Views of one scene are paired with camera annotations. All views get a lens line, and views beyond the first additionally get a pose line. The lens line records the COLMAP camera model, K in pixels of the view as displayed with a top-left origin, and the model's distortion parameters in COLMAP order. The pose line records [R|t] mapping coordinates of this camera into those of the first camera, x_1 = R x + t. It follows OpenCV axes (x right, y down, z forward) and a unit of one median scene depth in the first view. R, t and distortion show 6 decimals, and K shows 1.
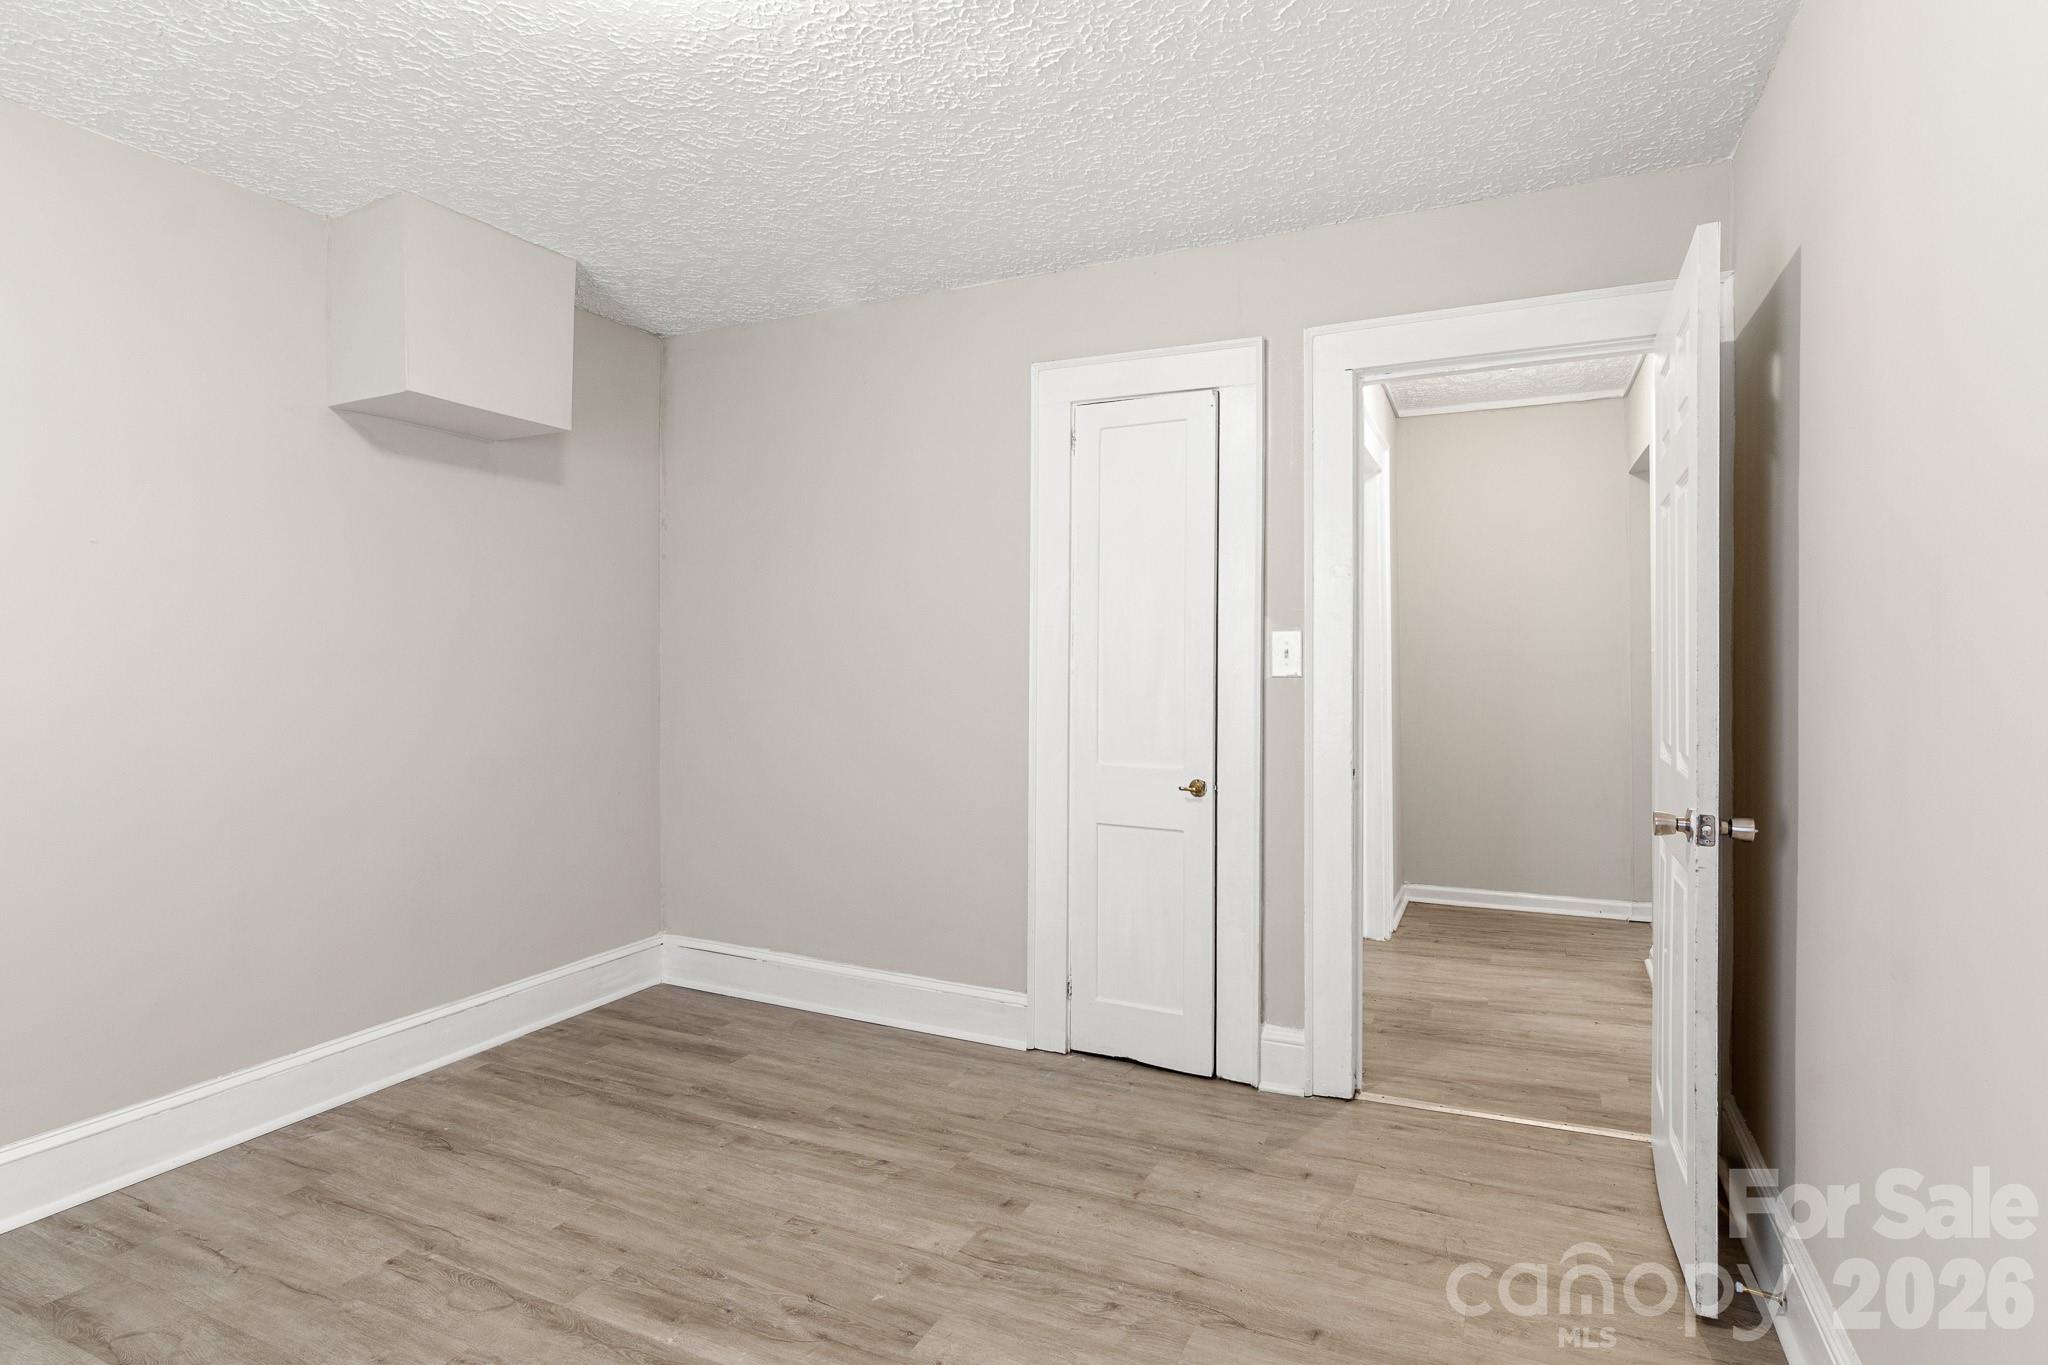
lens RADIAL K [[1055.0, 0, 1027.3], [0, 1055.0, 669.5], [0, 0, 1]] dist [0.000824, 0.000078]
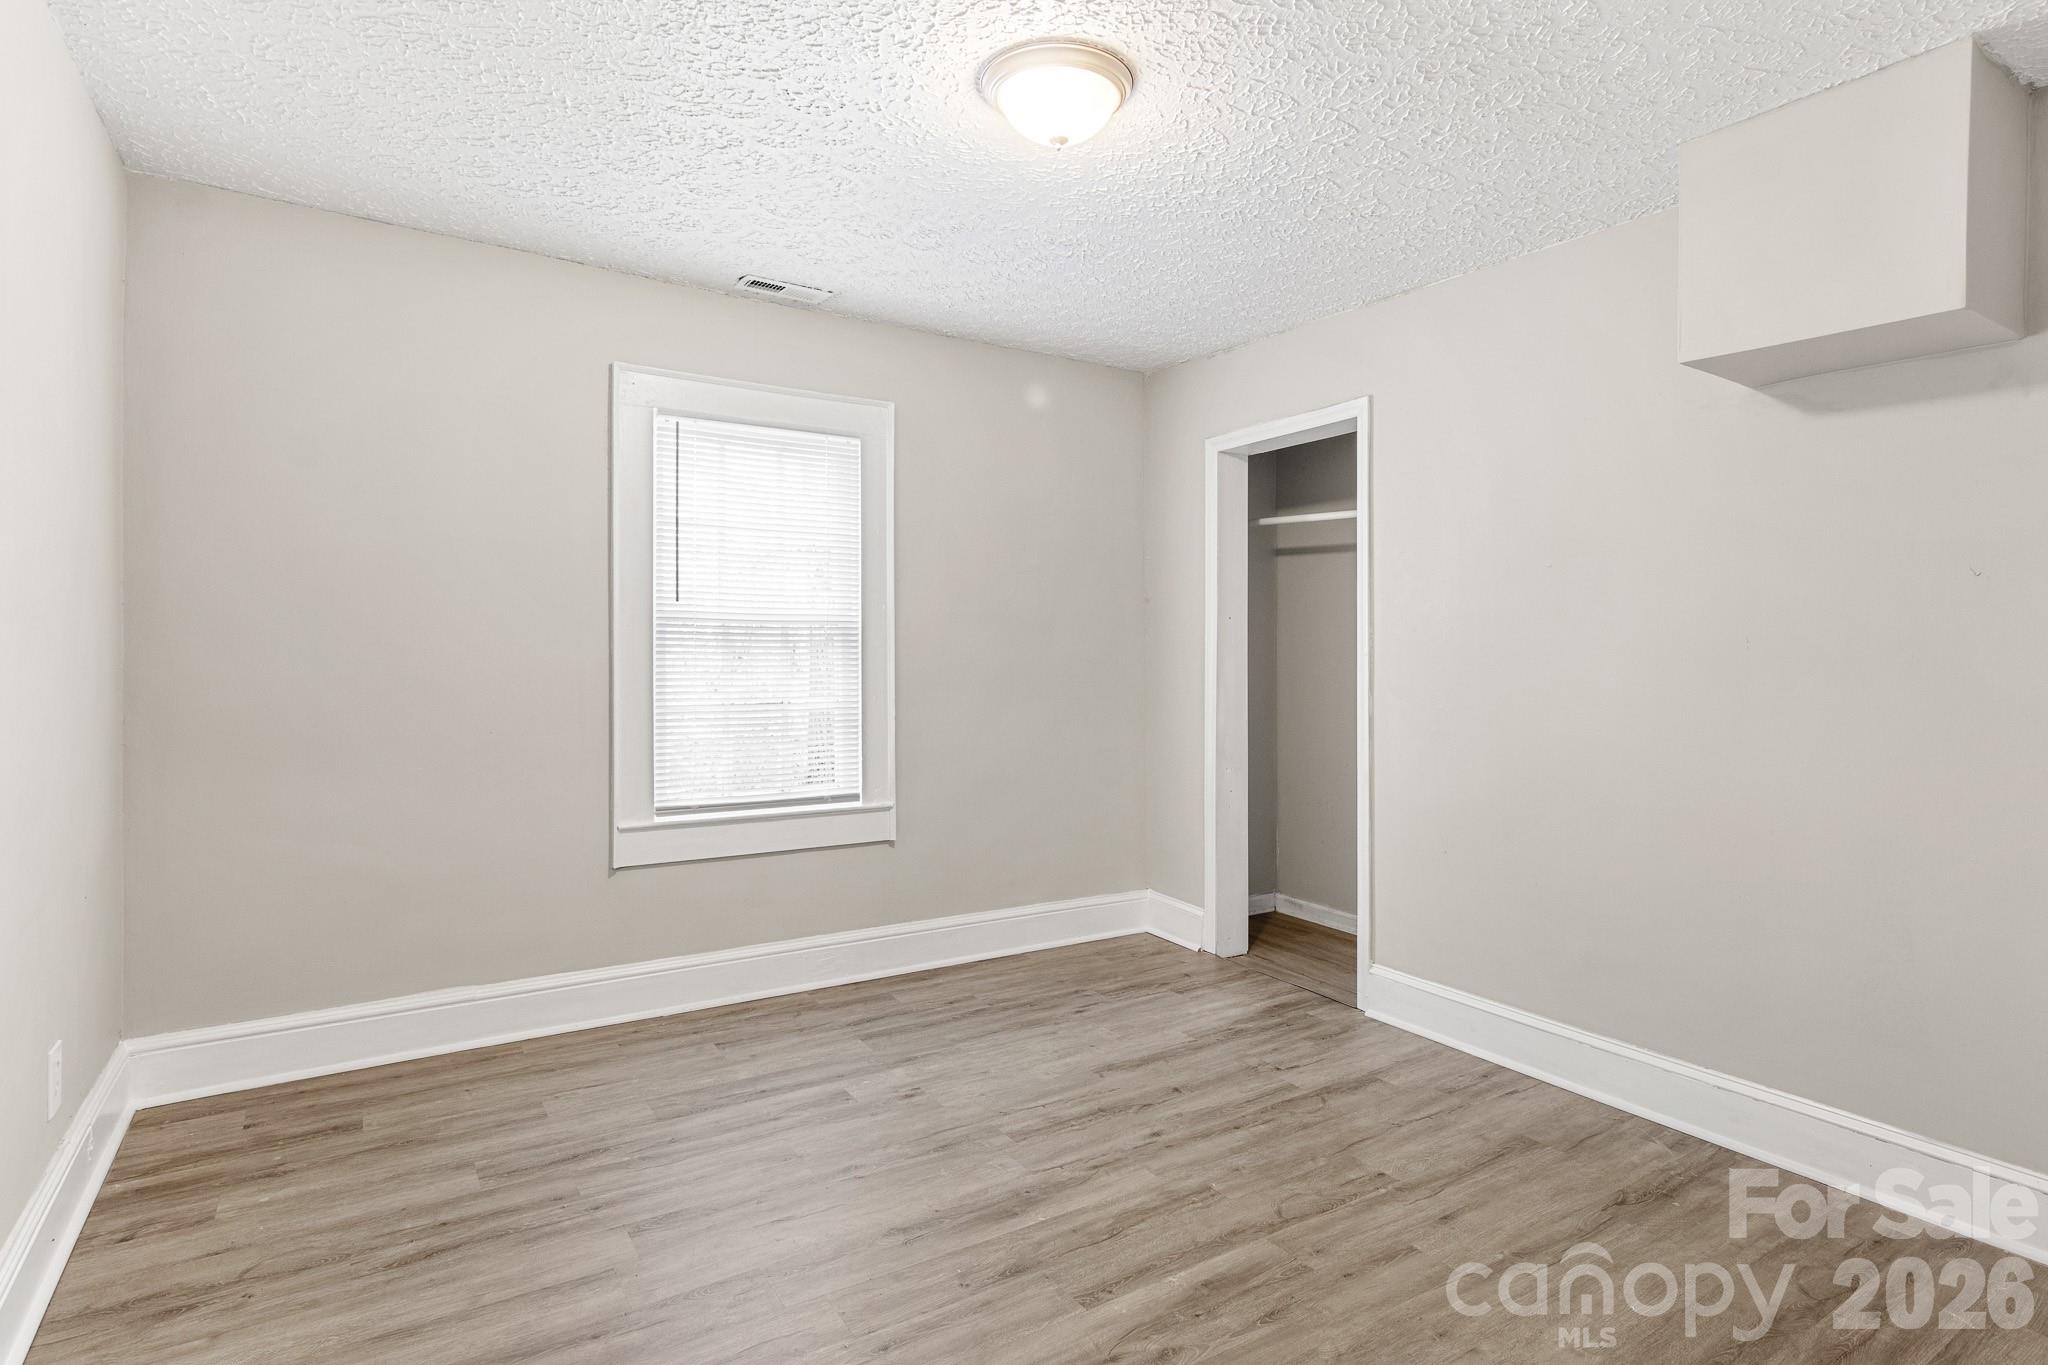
lens RADIAL K [[1055.0, 0, 1024.7], [0, 1055.0, 674.4], [0, 0, 1]] dist [0.000824, 0.000078]
pose [[-0.517986, 0.018762, -0.855183, 0.552664], [-0.023626, 0.999064, 0.036229, -0.021888], [0.855063, 0.038971, -0.517058, 1.170118]]
